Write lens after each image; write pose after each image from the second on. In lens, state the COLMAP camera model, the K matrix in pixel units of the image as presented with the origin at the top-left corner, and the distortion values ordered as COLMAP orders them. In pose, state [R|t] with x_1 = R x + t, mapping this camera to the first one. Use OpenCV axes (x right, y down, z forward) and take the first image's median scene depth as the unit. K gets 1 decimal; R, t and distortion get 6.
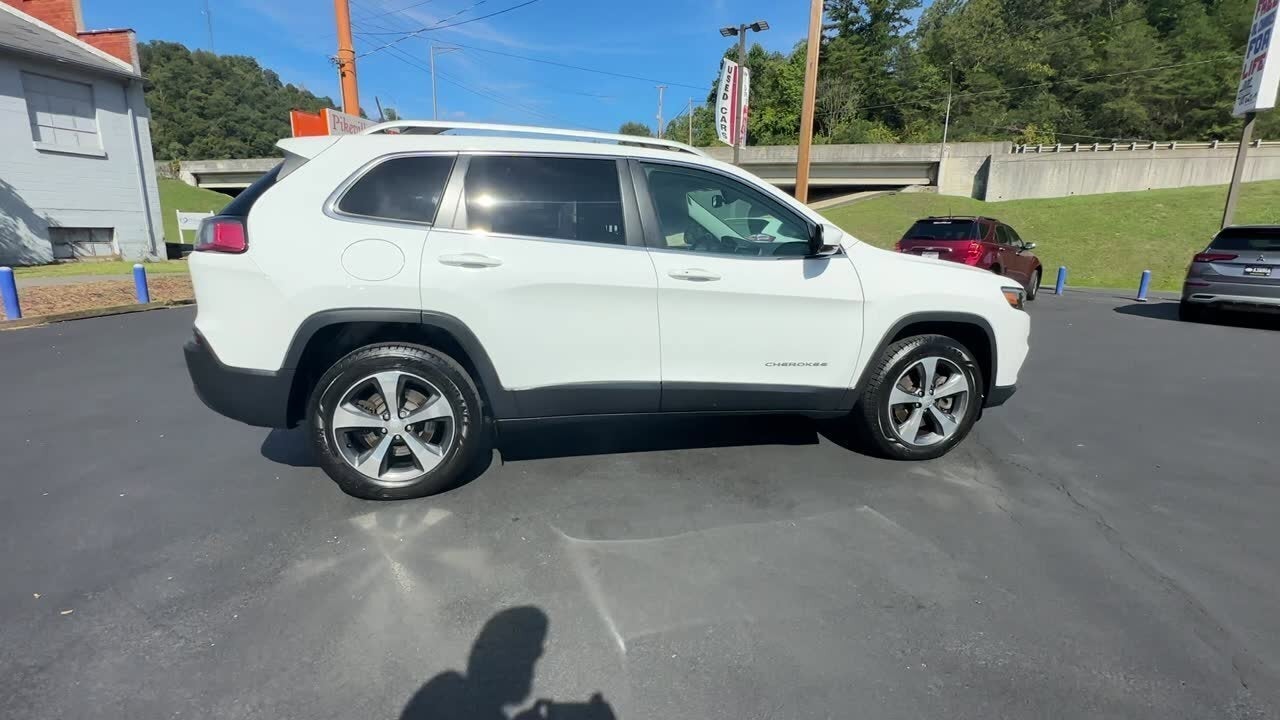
lens RADIAL K [[591.6, 0, 640.4], [0, 591.6, 358.6], [0, 0, 1]] dist [-0.000730, 0.000998]
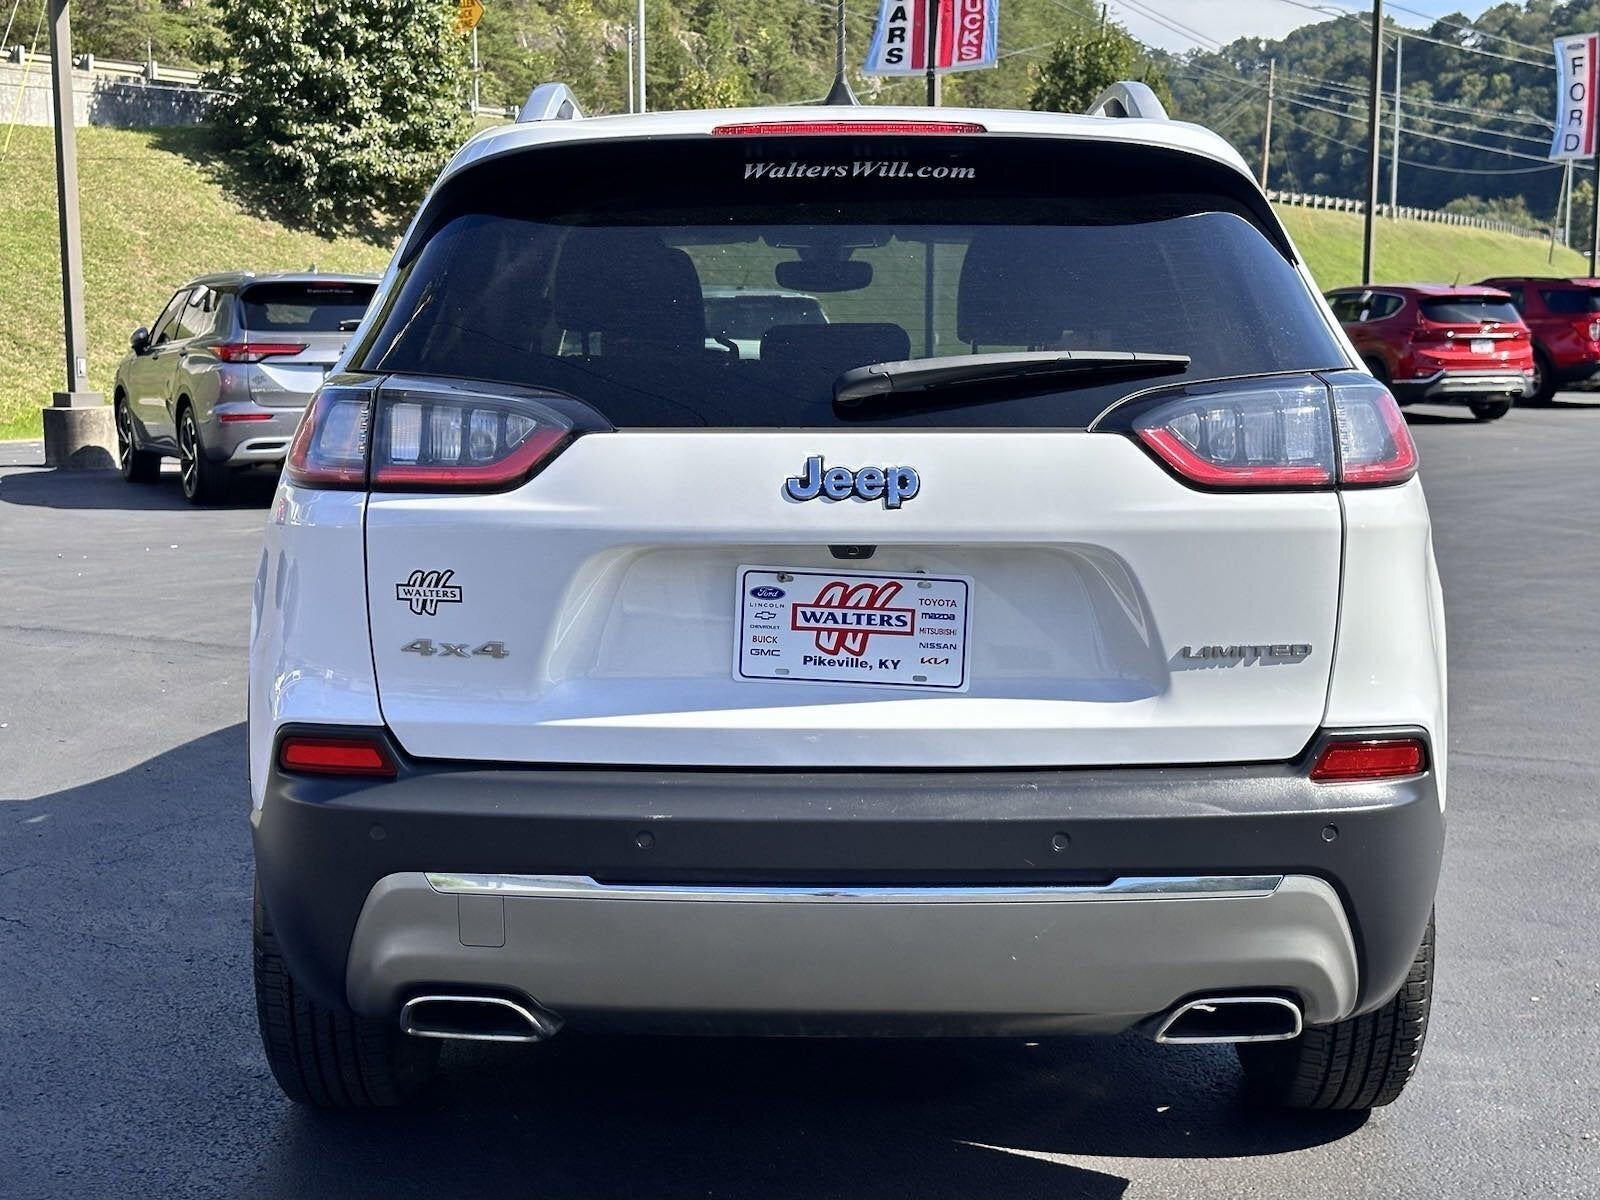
lens RADIAL K [[2250.0, 0, 798.8], [0, 2250.0, 641.1], [0, 0, 1]] dist [0.096808, 0.003087]
pose [[0.235514, -0.165989, 0.957591, -0.152103], [0.209588, 0.970797, 0.116731, -0.023451], [-0.949003, 0.173208, 0.263425, 0.074742]]
